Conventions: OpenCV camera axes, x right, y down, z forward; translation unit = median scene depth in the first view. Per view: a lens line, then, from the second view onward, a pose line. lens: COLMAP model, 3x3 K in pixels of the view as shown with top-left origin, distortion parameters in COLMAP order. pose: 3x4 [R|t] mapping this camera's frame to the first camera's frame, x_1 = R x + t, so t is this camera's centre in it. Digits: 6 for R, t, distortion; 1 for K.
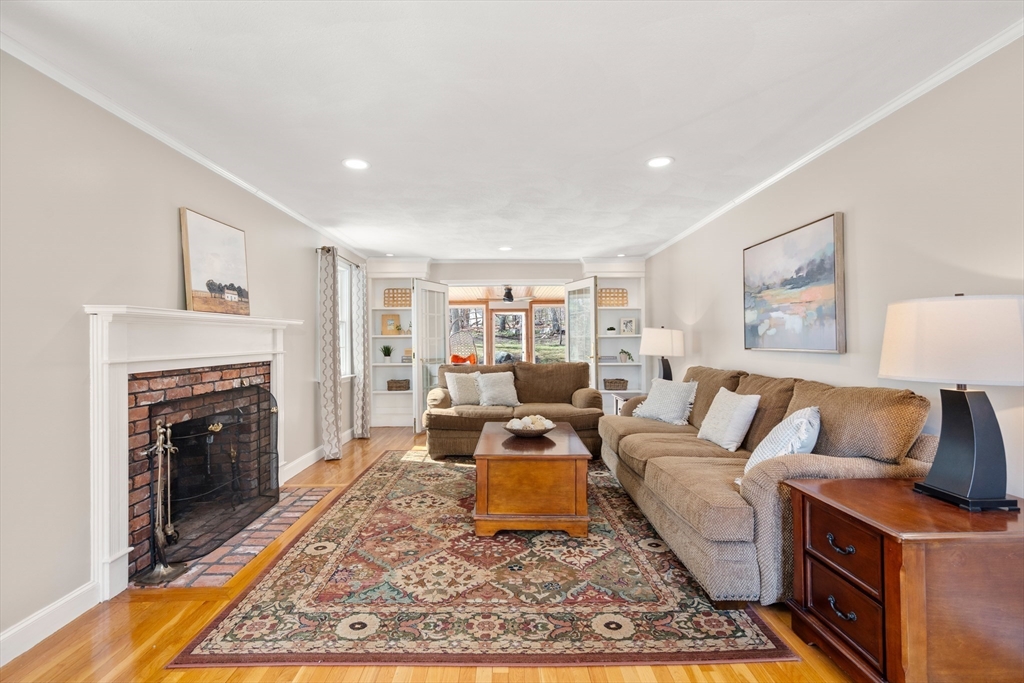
lens RADIAL K [[474.8, 0, 505.3], [0, 474.8, 337.5], [0, 0, 1]] dist [-0.003155, 0.000365]
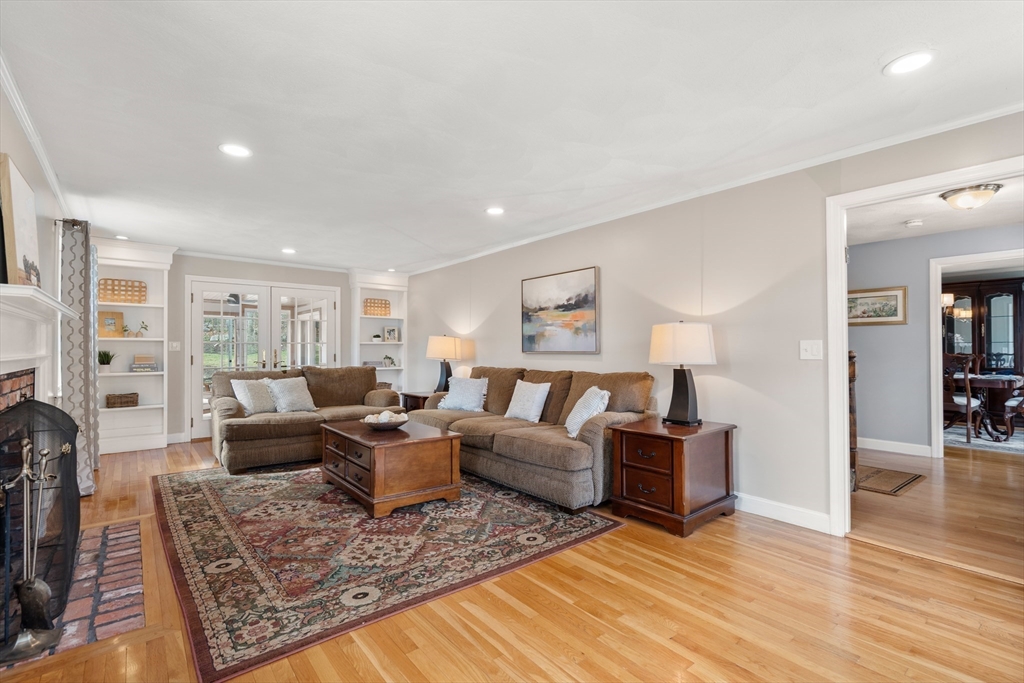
lens RADIAL K [[468.4, 0, 509.3], [0, 468.4, 342.4], [0, 0, 1]] dist [-0.003041, 0.000873]
pose [[0.776646, 0.015488, 0.629747, -0.518189], [-0.008536, 0.999865, -0.014063, 0.019765], [-0.629880, 0.005546, 0.776673, -0.051014]]
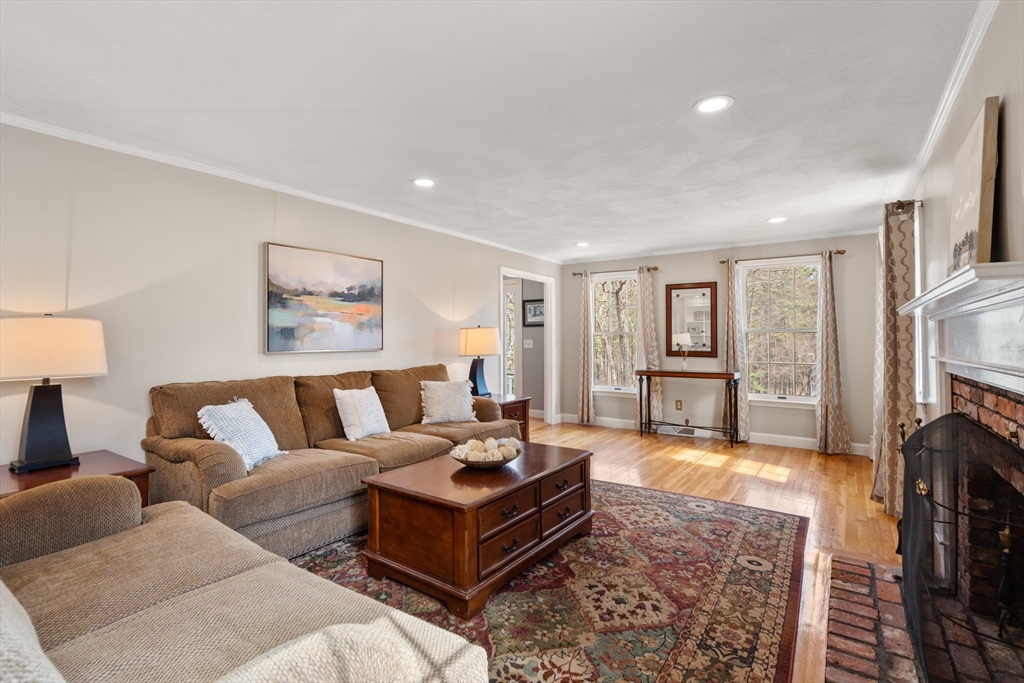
lens RADIAL K [[474.8, 0, 505.3], [0, 474.8, 337.5], [0, 0, 1]] dist [-0.003155, 0.000365]
pose [[-0.814048, 0.012885, 0.580654, -0.517967], [0.004515, 0.999864, -0.015858, 0.015630], [-0.580779, -0.010287, -0.813996, 1.971444]]
